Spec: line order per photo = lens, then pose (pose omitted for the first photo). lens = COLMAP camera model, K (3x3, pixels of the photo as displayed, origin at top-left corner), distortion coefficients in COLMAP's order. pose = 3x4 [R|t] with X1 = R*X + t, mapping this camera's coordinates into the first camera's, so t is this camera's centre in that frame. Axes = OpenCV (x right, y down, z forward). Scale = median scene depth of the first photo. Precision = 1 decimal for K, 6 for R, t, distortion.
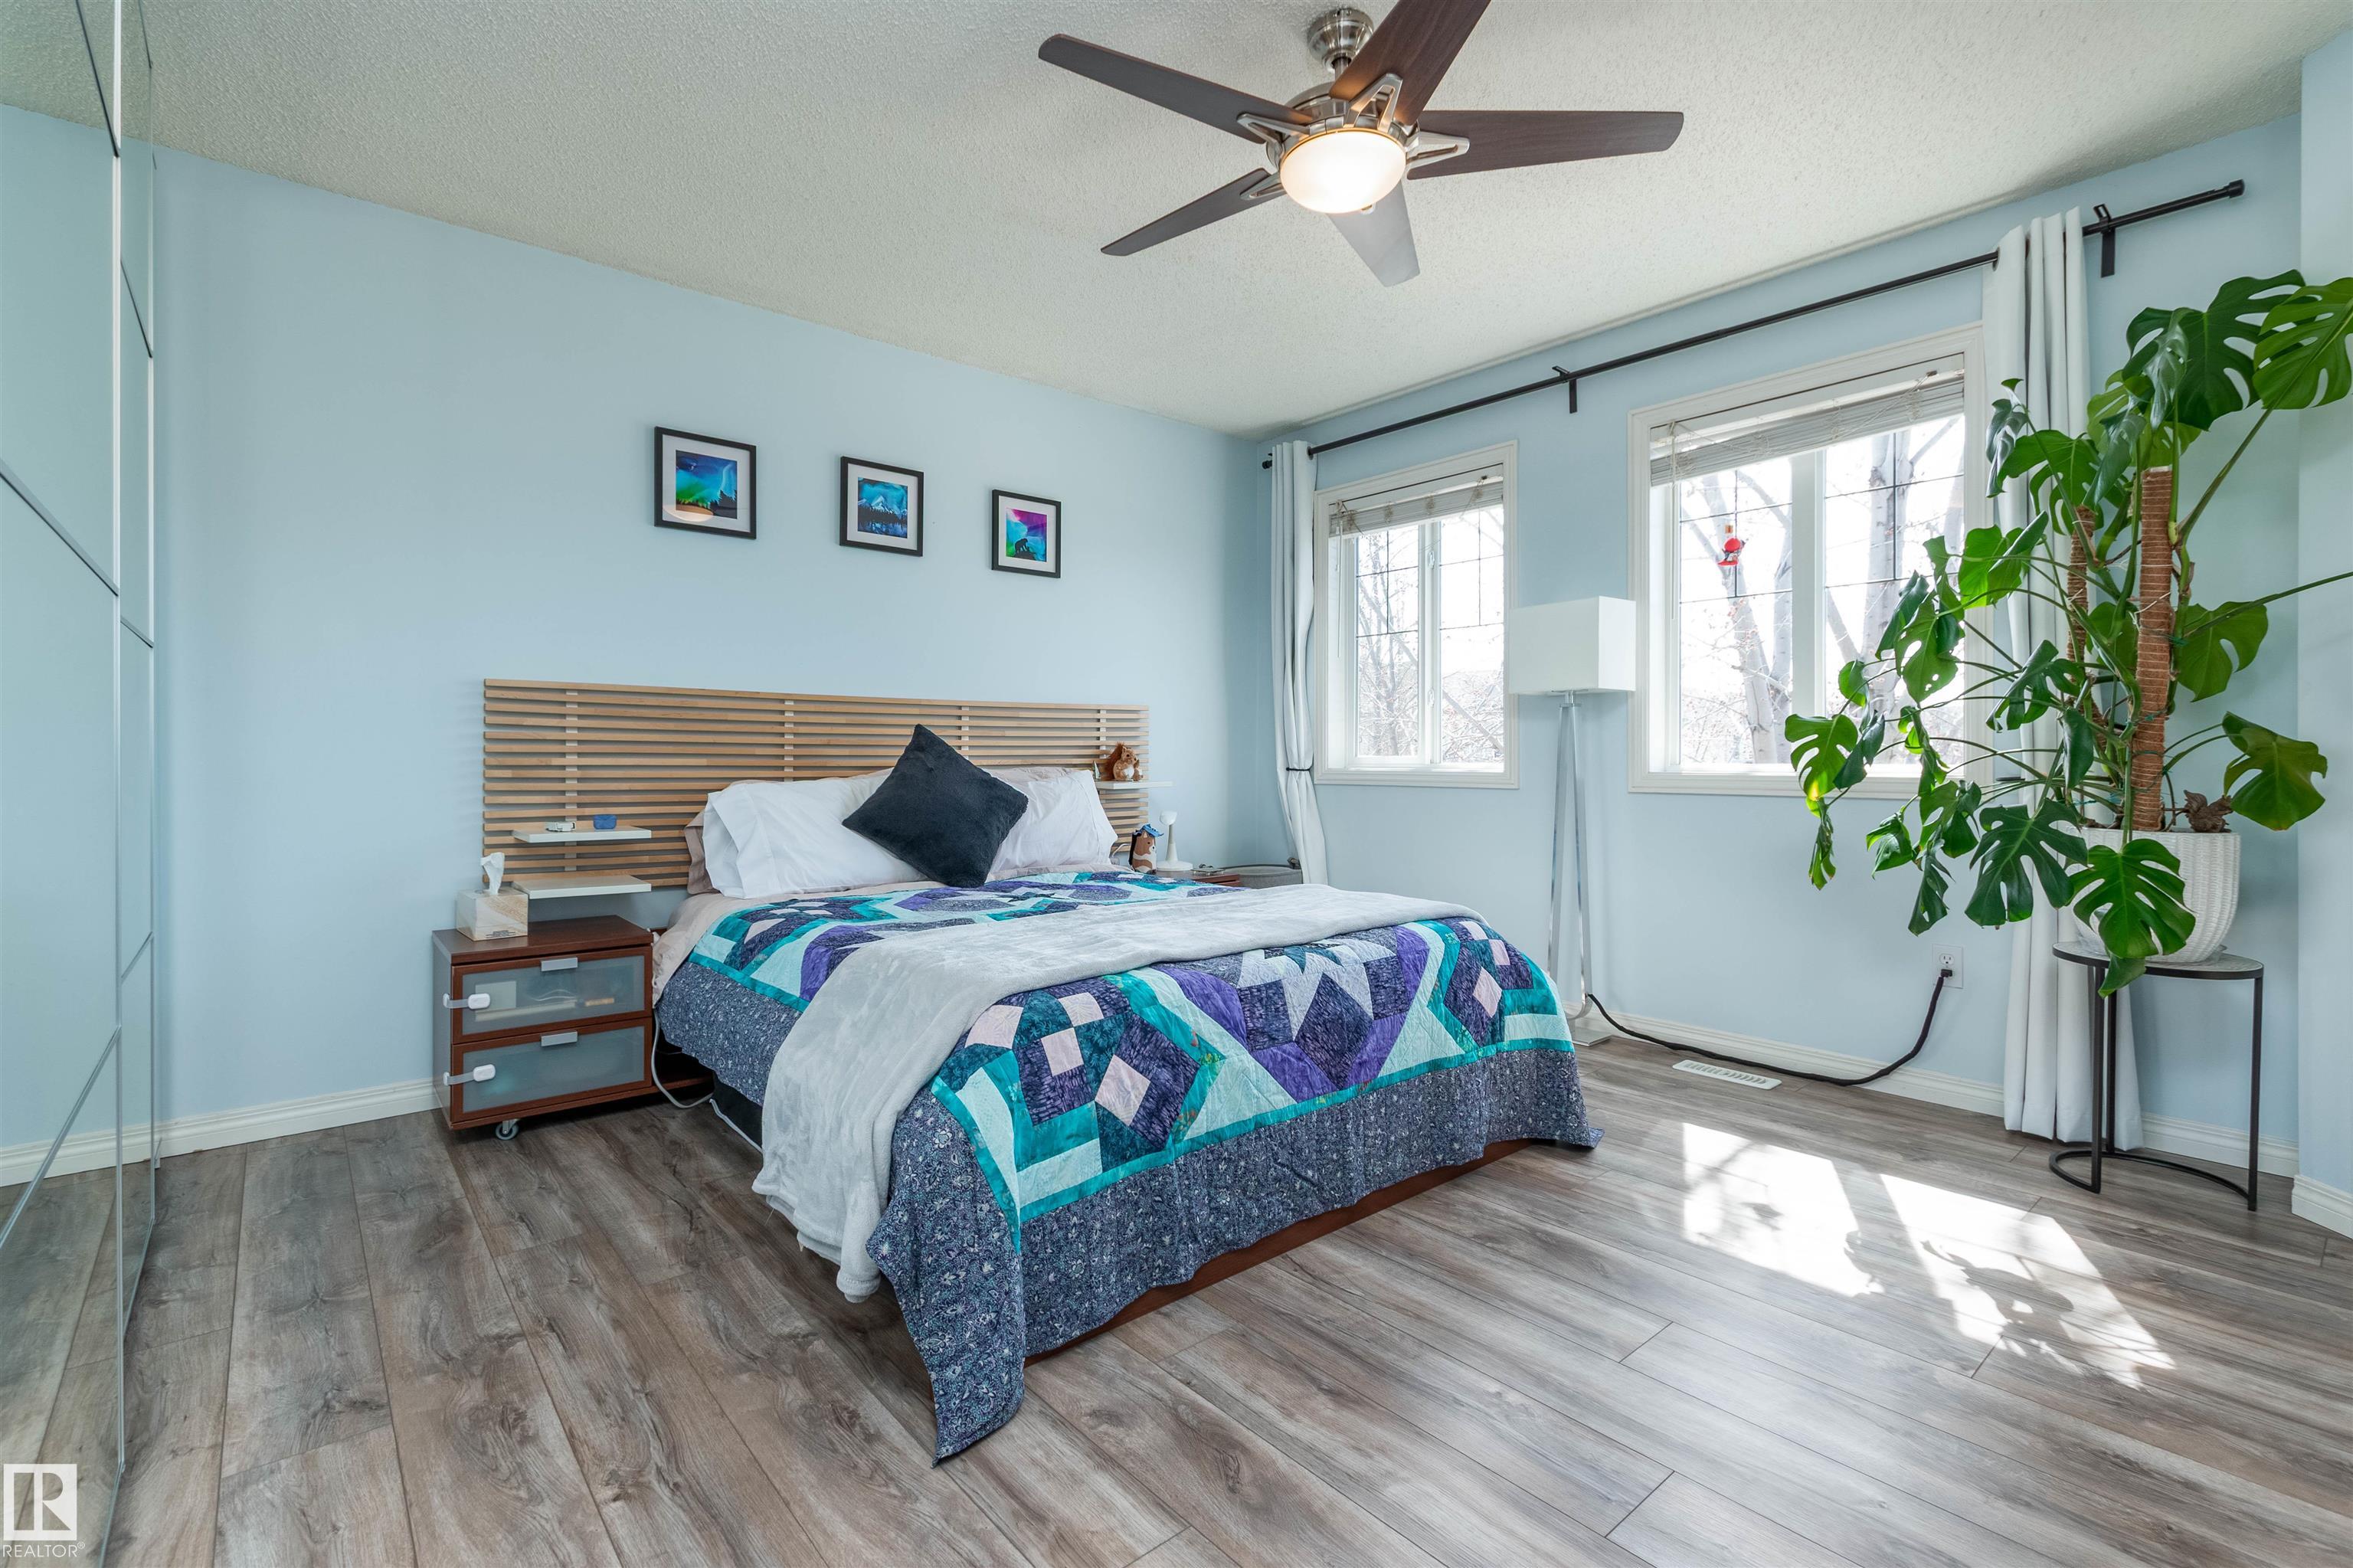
lens RADIAL K [[1059.5, 0, 1190.0], [0, 1059.5, 778.3], [0, 0, 1]] dist [0.000182, -0.001180]
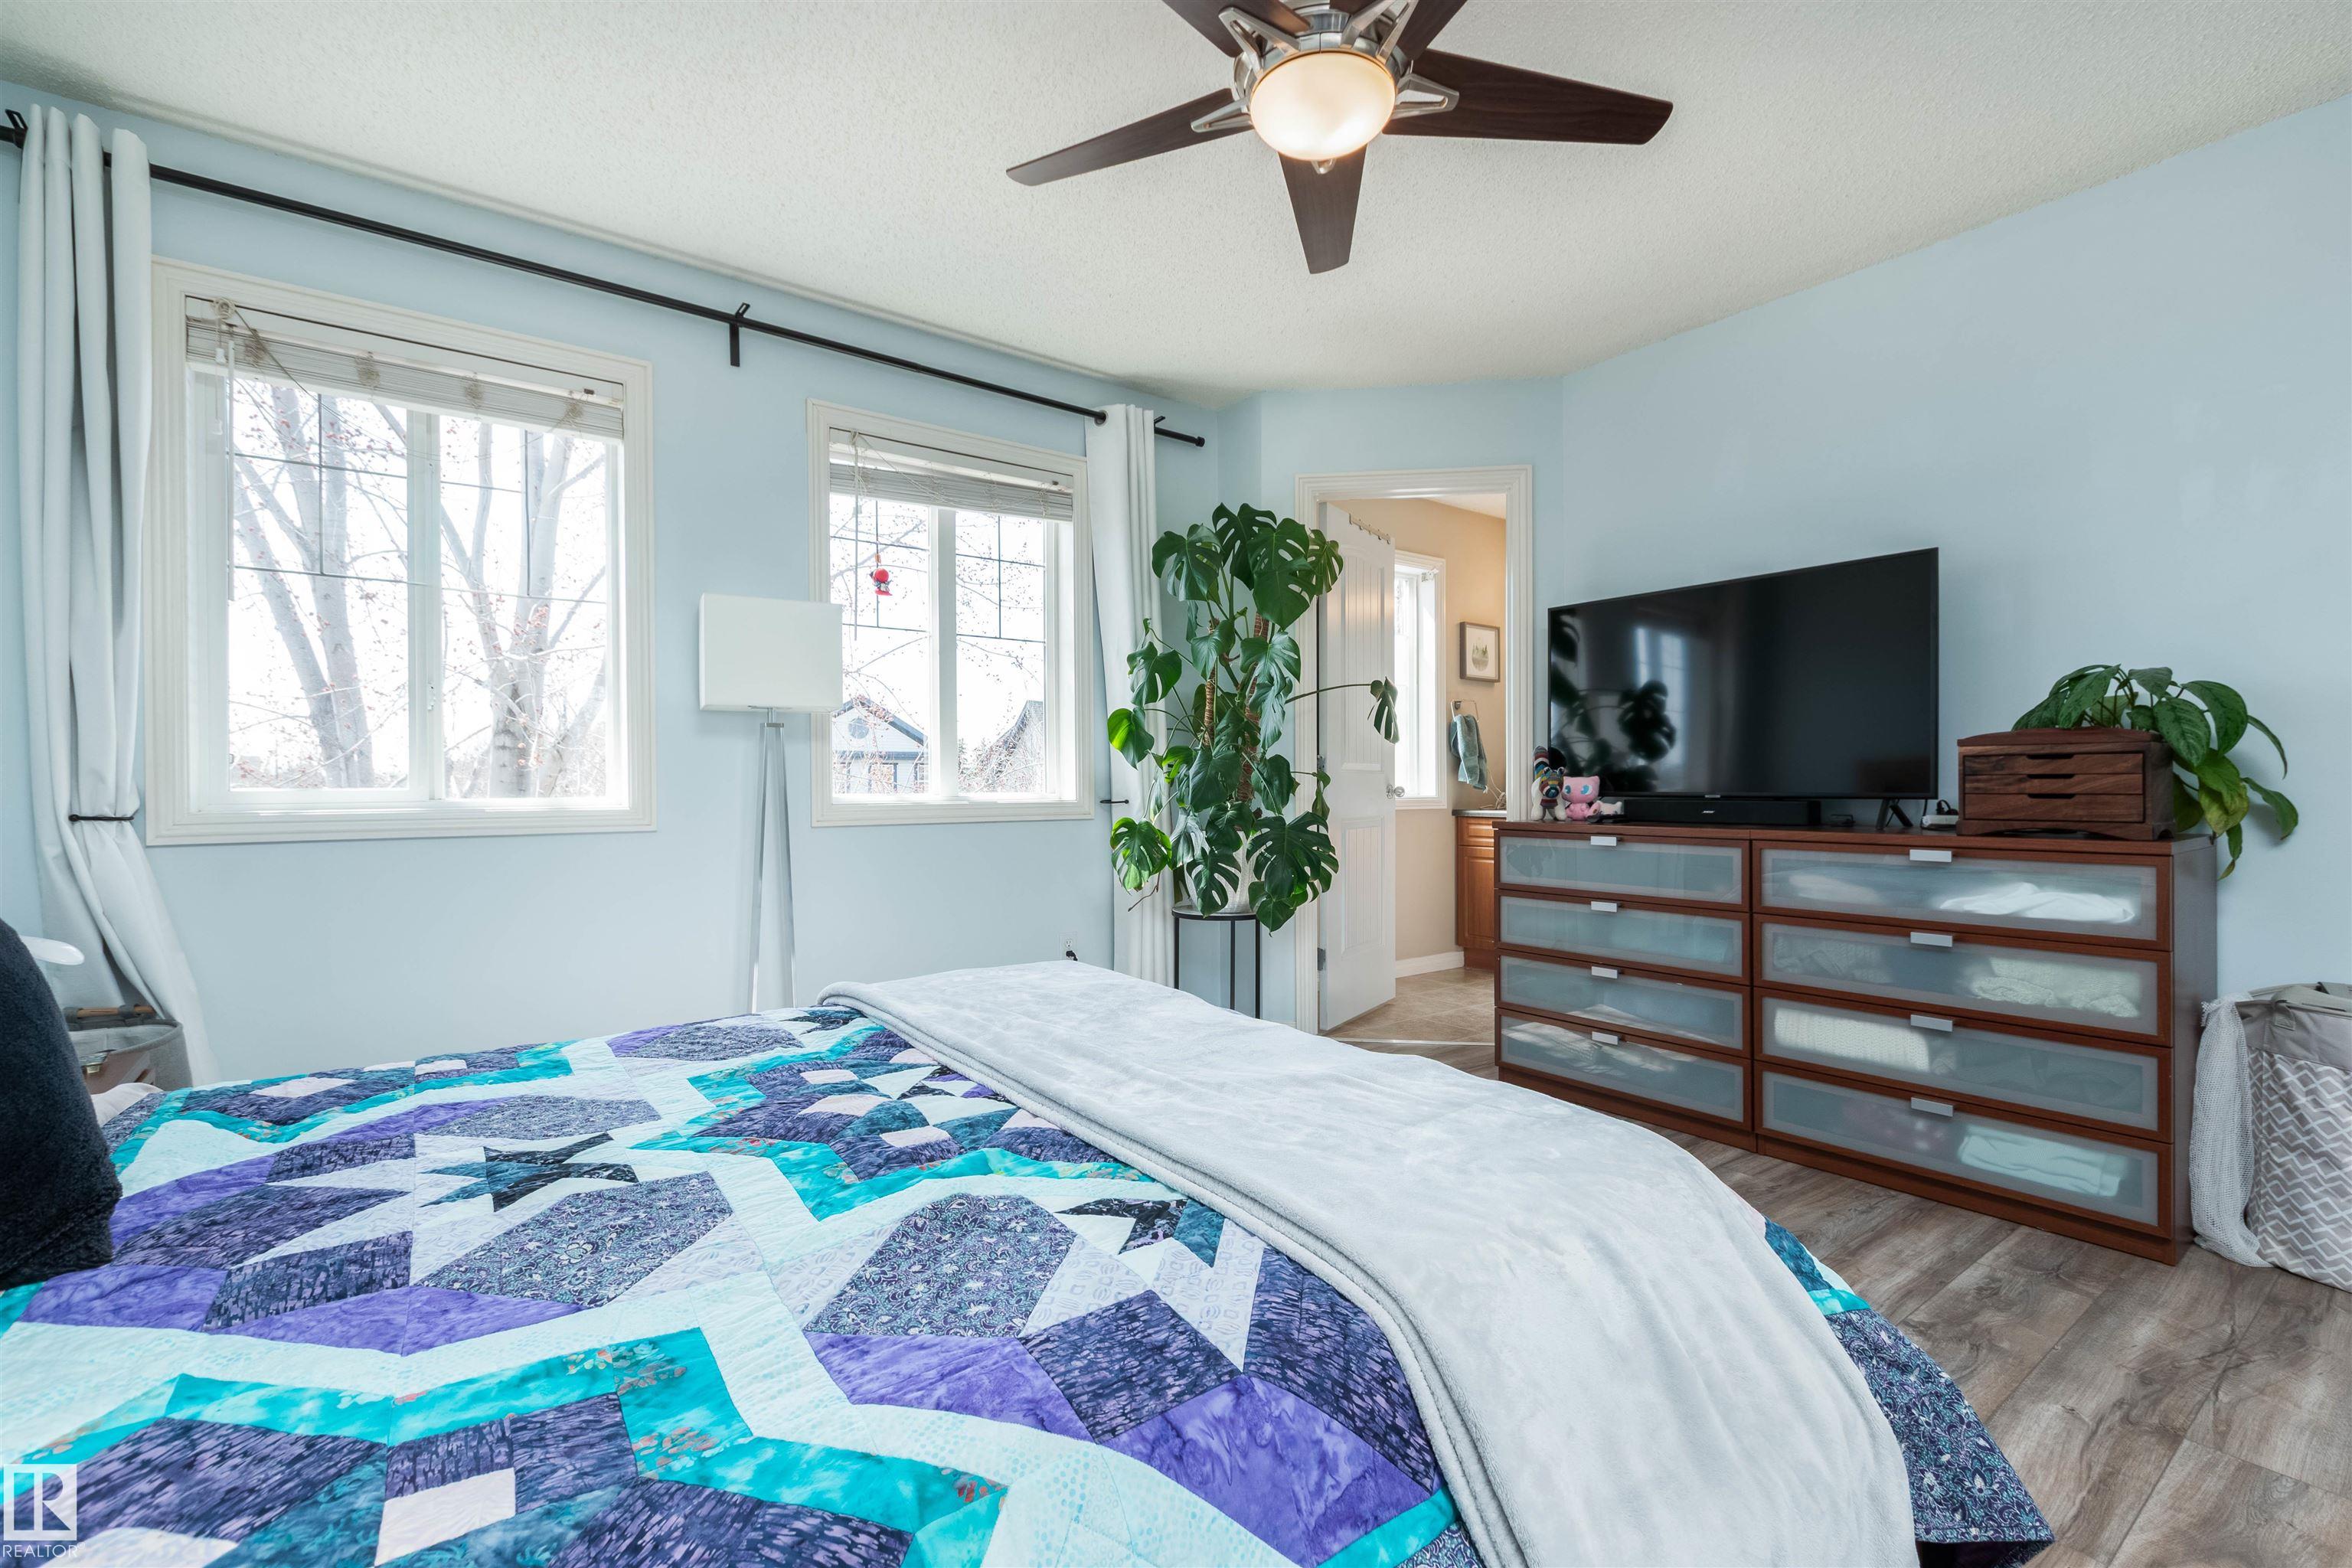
lens RADIAL K [[1059.0, 0, 1189.5], [0, 1059.0, 778.3], [0, 0, 1]] dist [0.000182, -0.001180]
pose [[0.065567, 0.006322, 0.997828, -0.436555], [0.018032, 0.999809, -0.007520, -0.019436], [-0.997685, 0.018486, 0.065441, 0.634810]]
